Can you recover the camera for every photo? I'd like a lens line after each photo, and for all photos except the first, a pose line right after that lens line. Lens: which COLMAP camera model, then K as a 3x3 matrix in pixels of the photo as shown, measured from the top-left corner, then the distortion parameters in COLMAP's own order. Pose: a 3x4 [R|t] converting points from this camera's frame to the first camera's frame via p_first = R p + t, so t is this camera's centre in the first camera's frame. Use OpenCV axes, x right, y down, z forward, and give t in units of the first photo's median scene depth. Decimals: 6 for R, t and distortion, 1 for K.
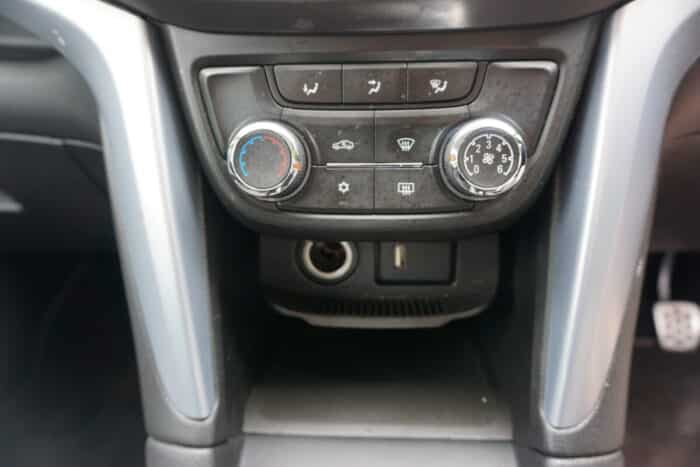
lens RADIAL K [[467.3, 0, 347.9], [0, 467.3, 235.2], [0, 0, 1]] dist [-0.037963, 0.030305]
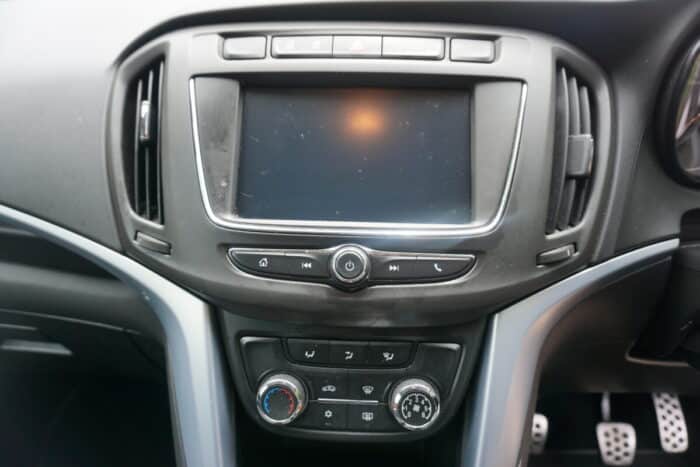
lens RADIAL K [[467.3, 0, 350.2], [0, 467.3, 234.5], [0, 0, 1]] dist [-0.037963, 0.030305]
pose [[0.999199, 0.029870, 0.026648, 0.004425], [-0.026073, 0.990780, -0.132950, -0.512432], [-0.030373, 0.132148, 0.990765, -0.658631]]
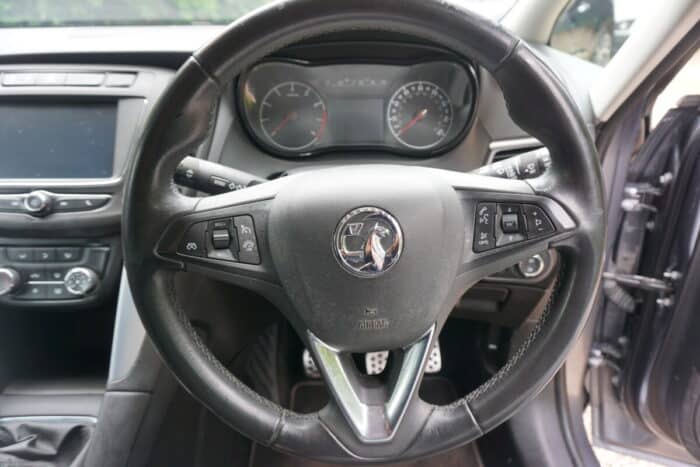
lens RADIAL K [[469.9, 0, 352.3], [0, 469.9, 236.1], [0, 0, 1]] dist [-0.007875, 0.001347]
pose [[0.996905, 0.003126, 0.078559, 1.677133], [0.008413, 0.989230, -0.146127, -0.003204], [-0.078170, 0.146336, 0.986142, -1.955867]]
